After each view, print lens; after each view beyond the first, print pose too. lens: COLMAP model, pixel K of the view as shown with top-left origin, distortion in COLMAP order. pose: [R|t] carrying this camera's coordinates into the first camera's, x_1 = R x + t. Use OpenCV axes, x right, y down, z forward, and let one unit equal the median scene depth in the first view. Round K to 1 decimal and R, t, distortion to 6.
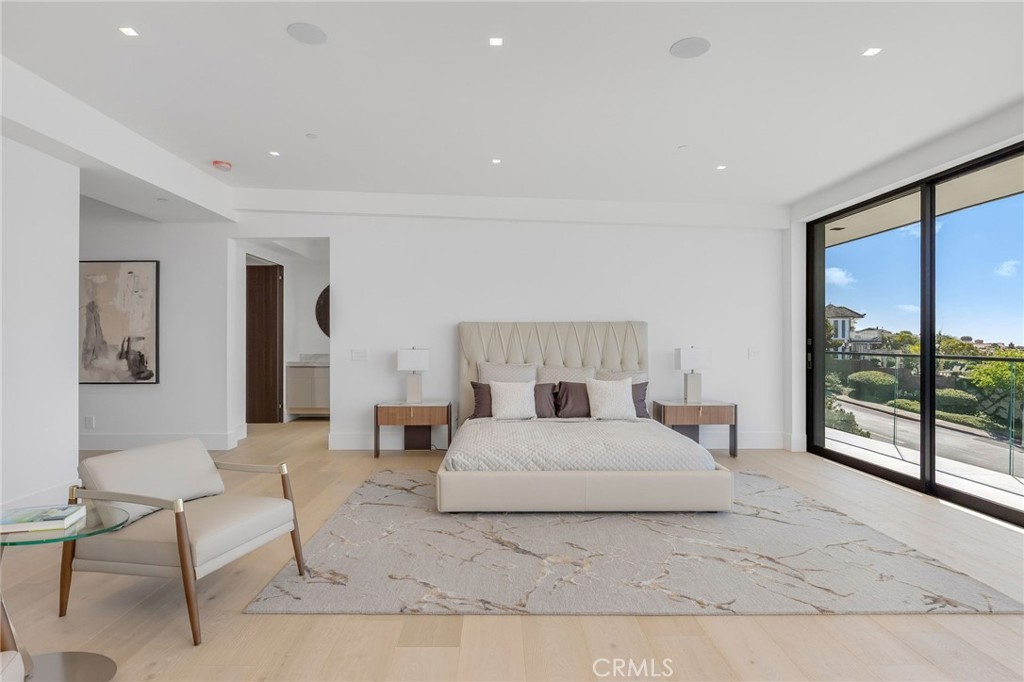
lens RADIAL K [[545.9, 0, 512.3], [0, 545.9, 340.6], [0, 0, 1]] dist [-0.001923, 0.000174]
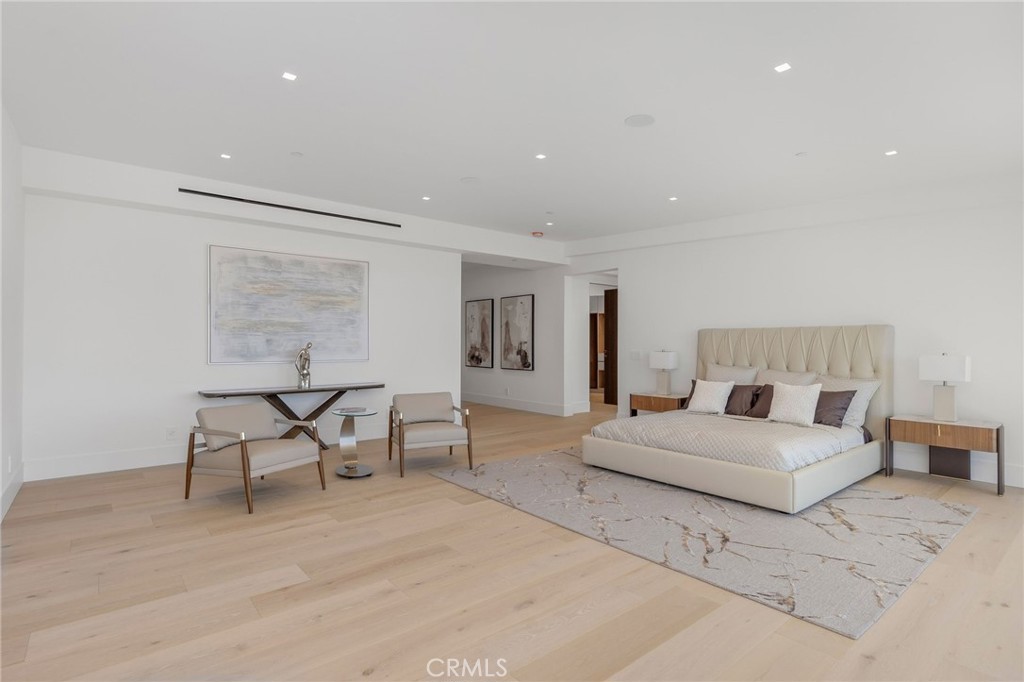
lens RADIAL K [[495.7, 0, 509.9], [0, 495.7, 340.4], [0, 0, 1]] dist [-0.001194, 0.001213]
pose [[0.648356, -0.001469, -0.761336, 0.534086], [-0.005478, 0.999963, -0.006595, -0.000349], [0.761317, 0.008447, 0.648325, -0.000061]]
